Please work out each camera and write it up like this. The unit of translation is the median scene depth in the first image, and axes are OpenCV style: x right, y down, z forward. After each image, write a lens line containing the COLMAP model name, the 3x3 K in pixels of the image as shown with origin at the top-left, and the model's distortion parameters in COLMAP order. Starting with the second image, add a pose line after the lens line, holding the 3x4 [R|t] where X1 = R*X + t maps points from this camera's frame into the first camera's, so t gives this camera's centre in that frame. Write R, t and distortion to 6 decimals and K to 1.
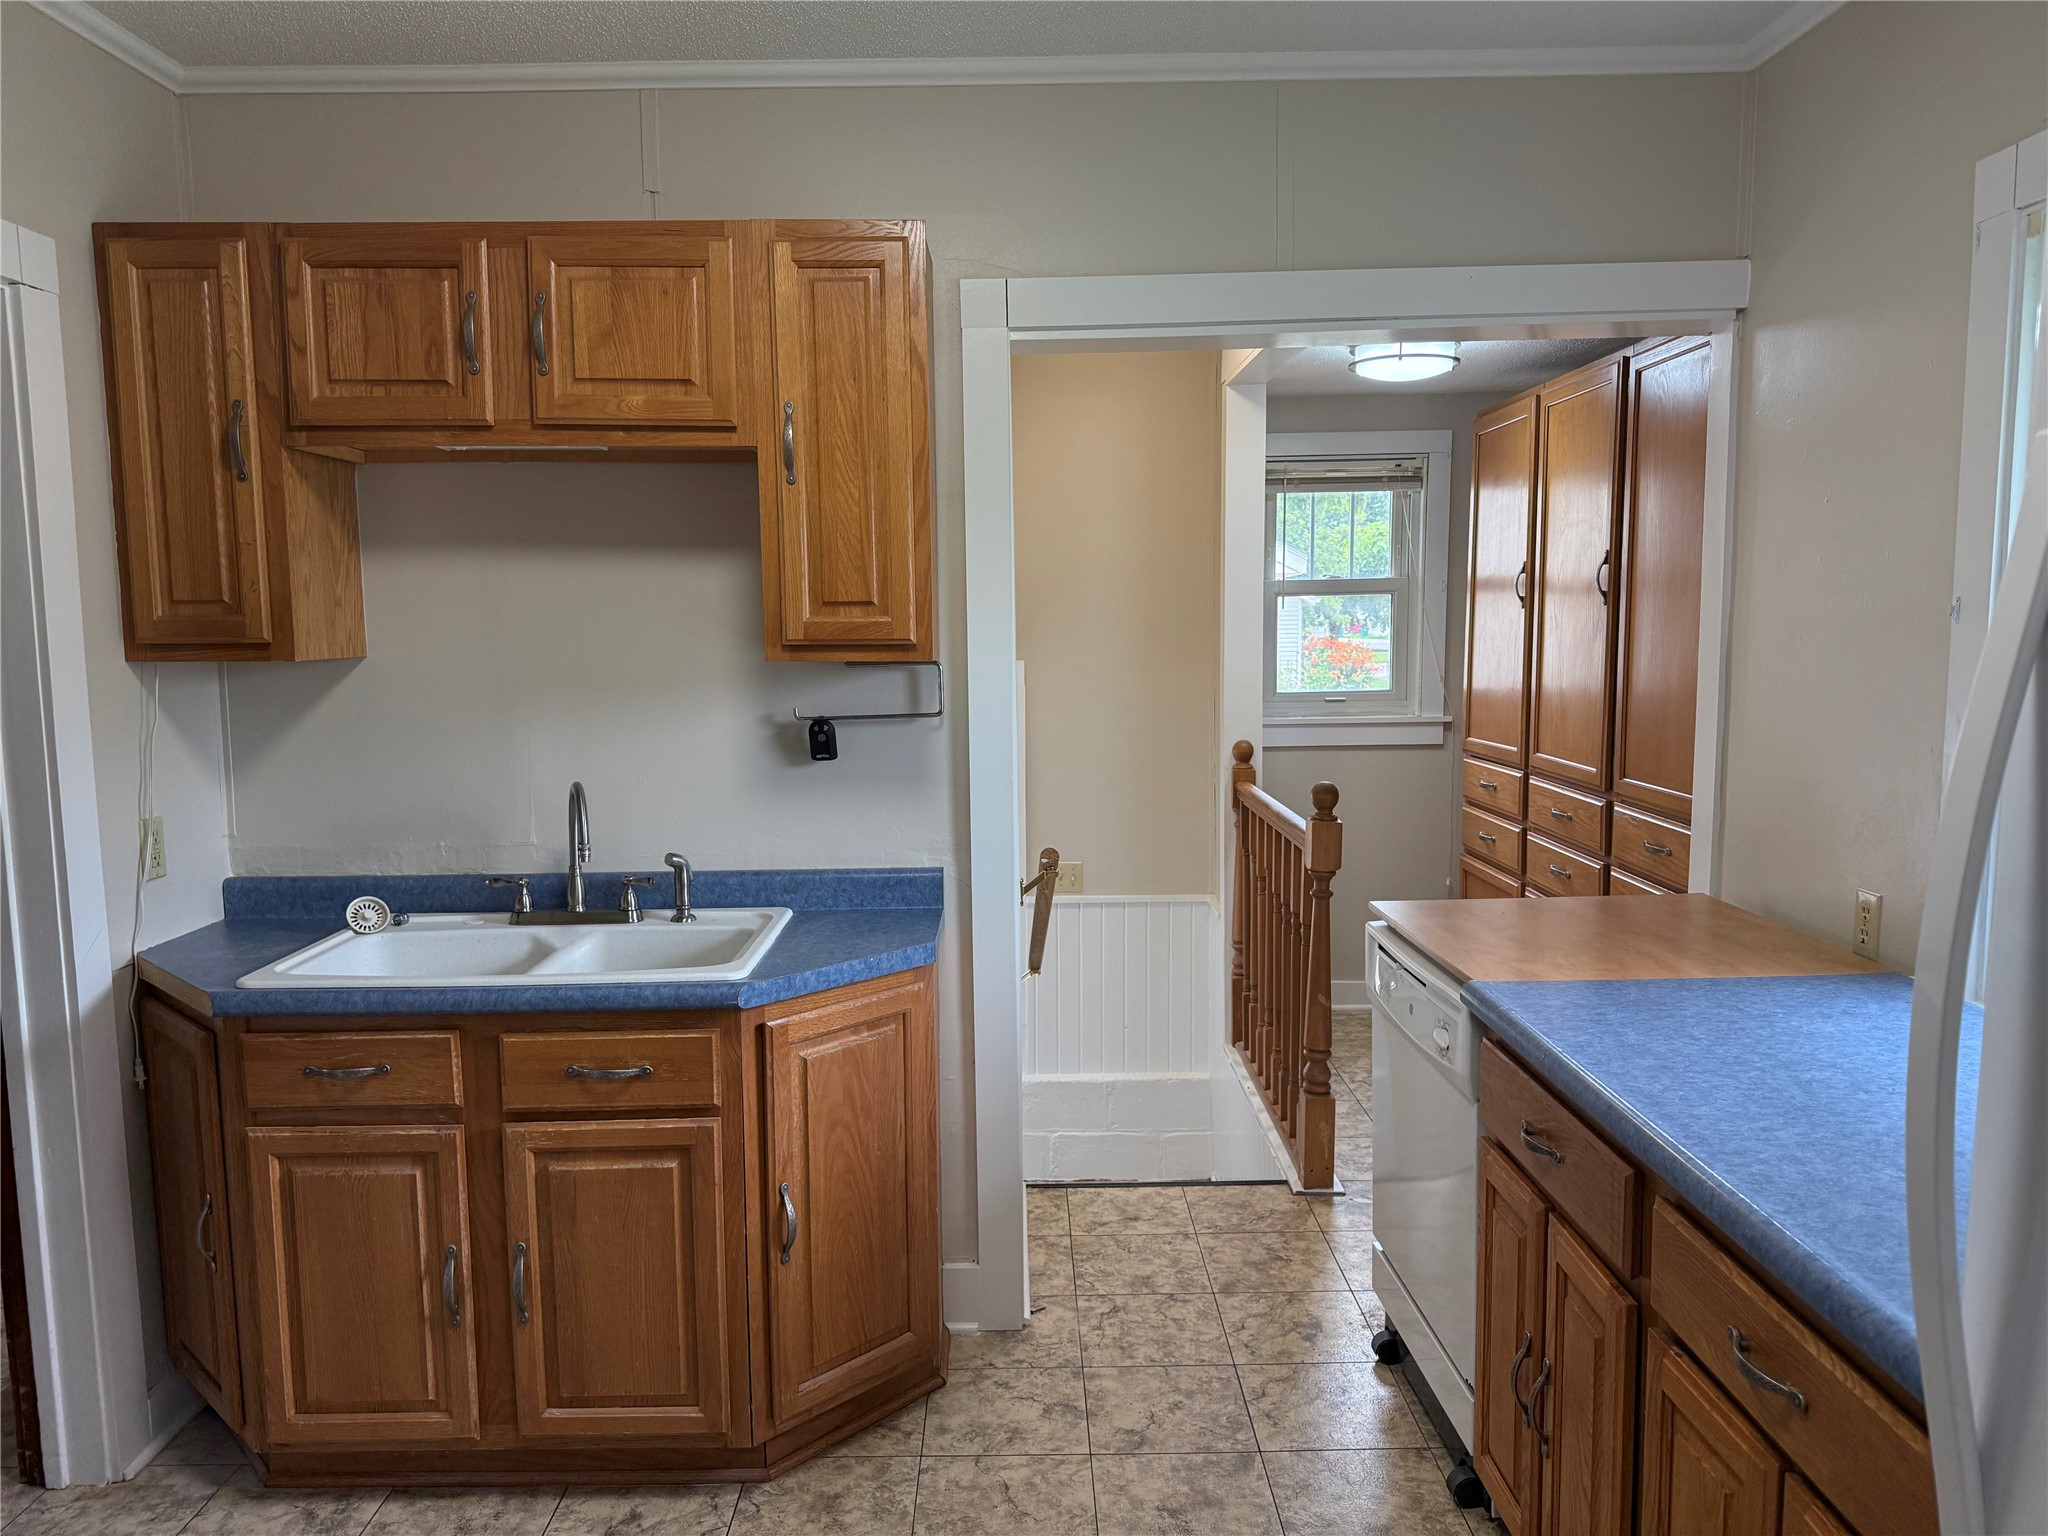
lens RADIAL K [[1473.5, 0, 1015.6], [0, 1473.5, 776.7], [0, 0, 1]] dist [0.180553, -0.312199]
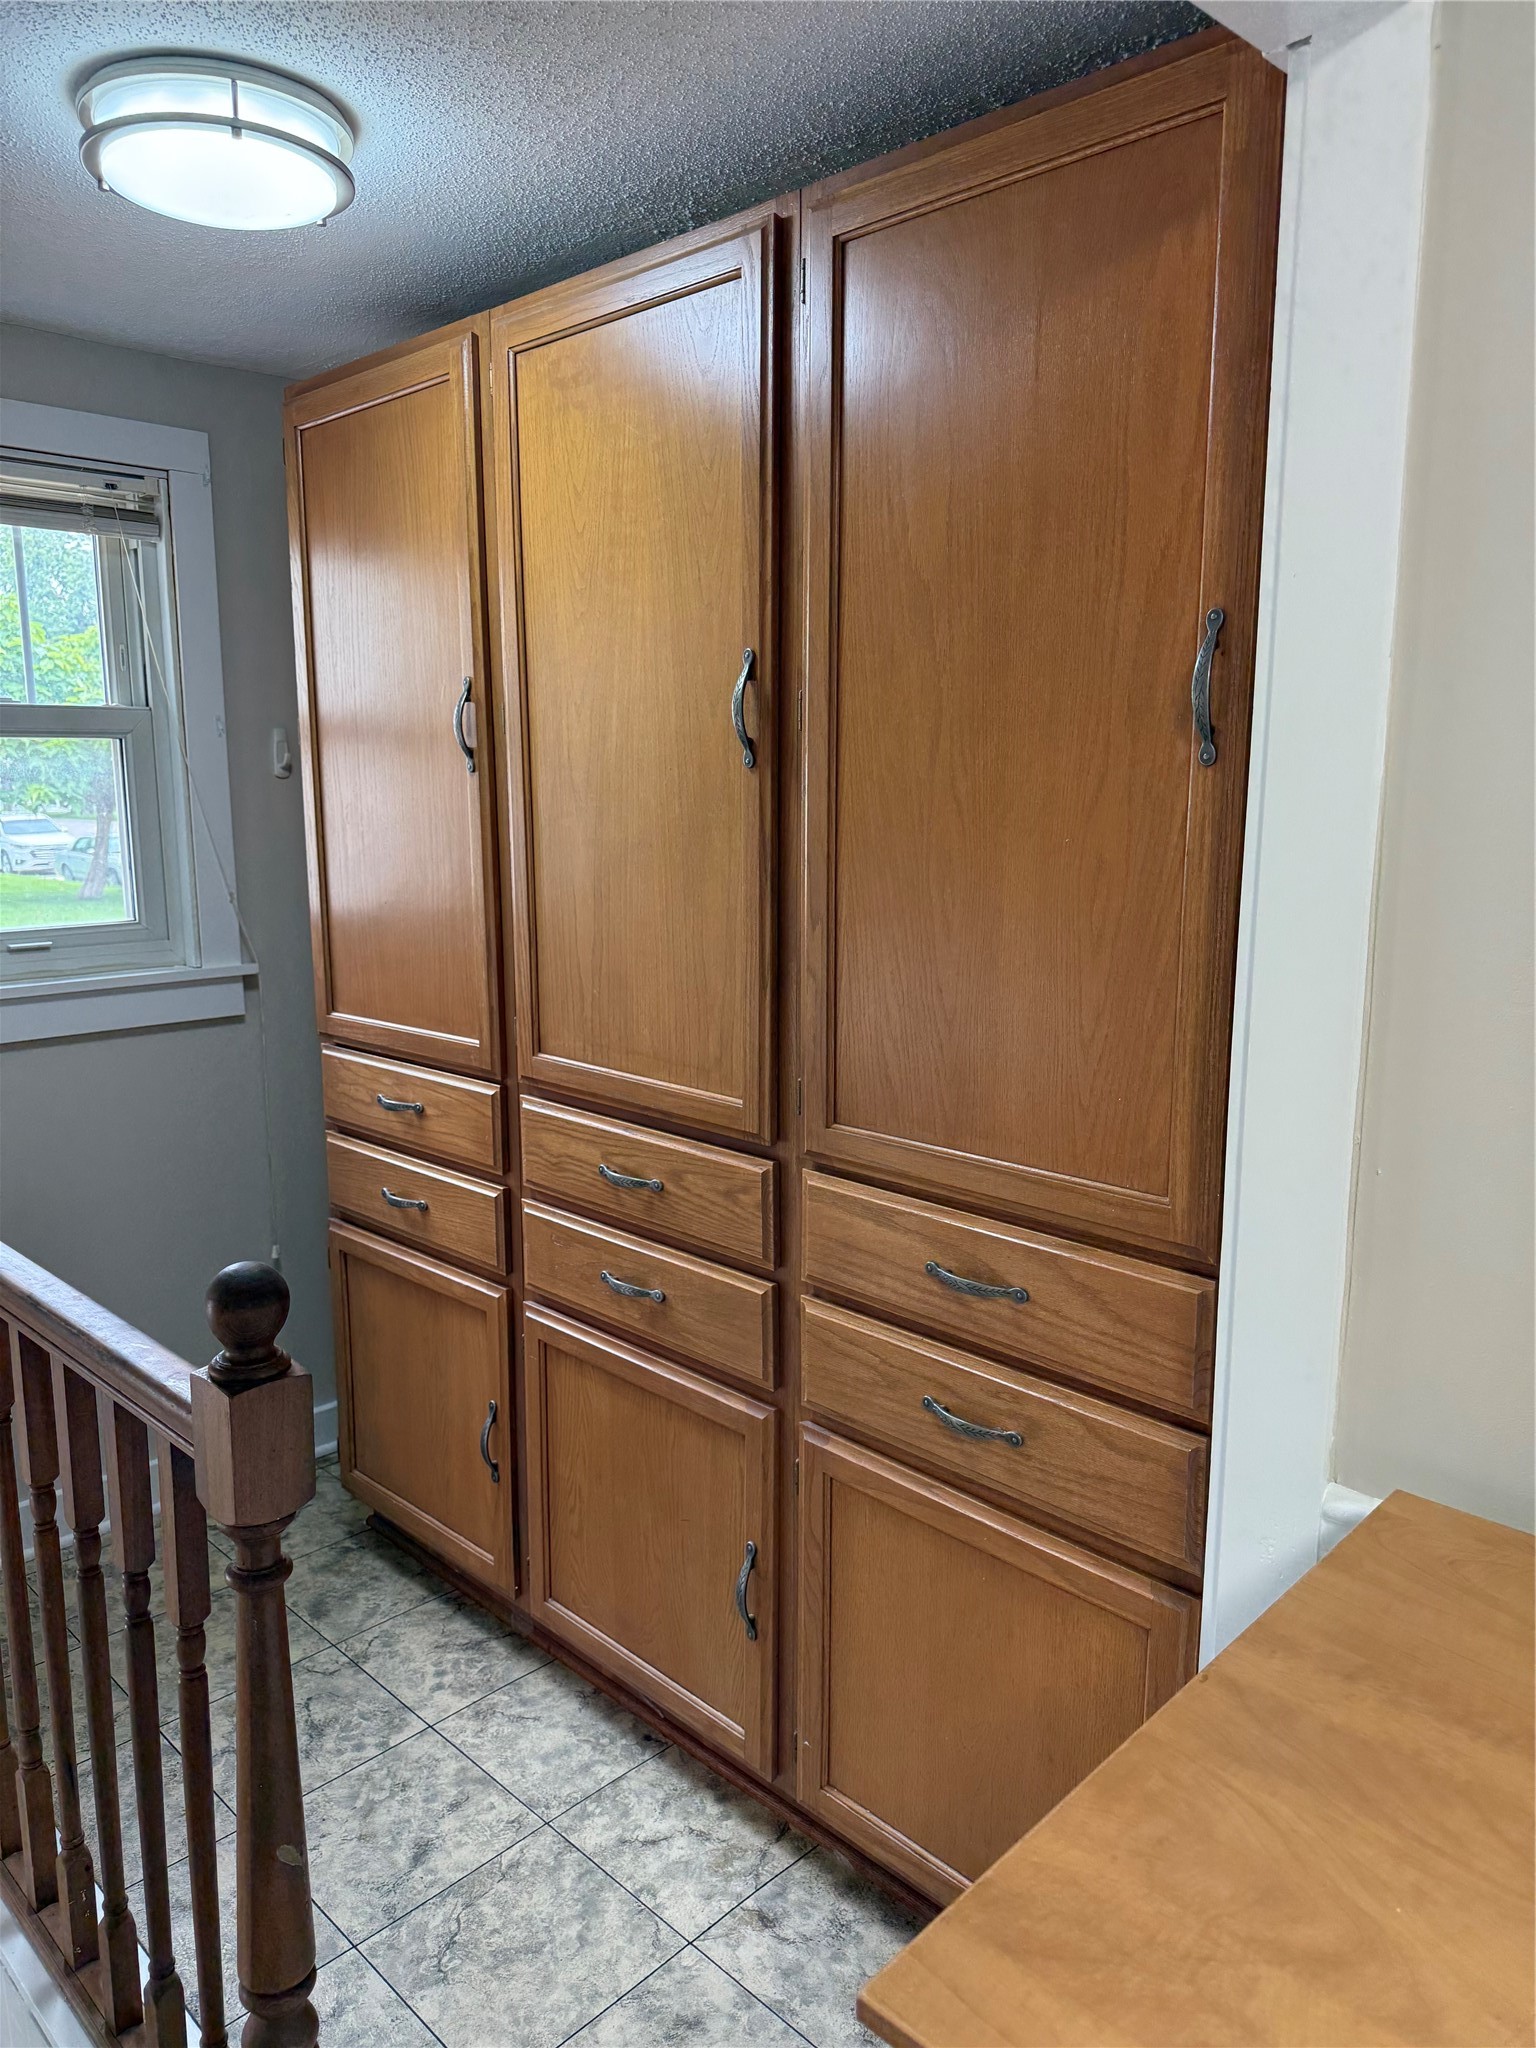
lens RADIAL K [[1473.5, 0, 759.8], [0, 1473.5, 1031.1], [0, 0, 1]] dist [0.180553, -0.312199]
pose [[0.722081, -0.108149, 0.683303, 0.045711], [0.069985, 0.994058, 0.083377, -0.054097], [-0.688259, -0.012384, 0.725359, 0.506747]]
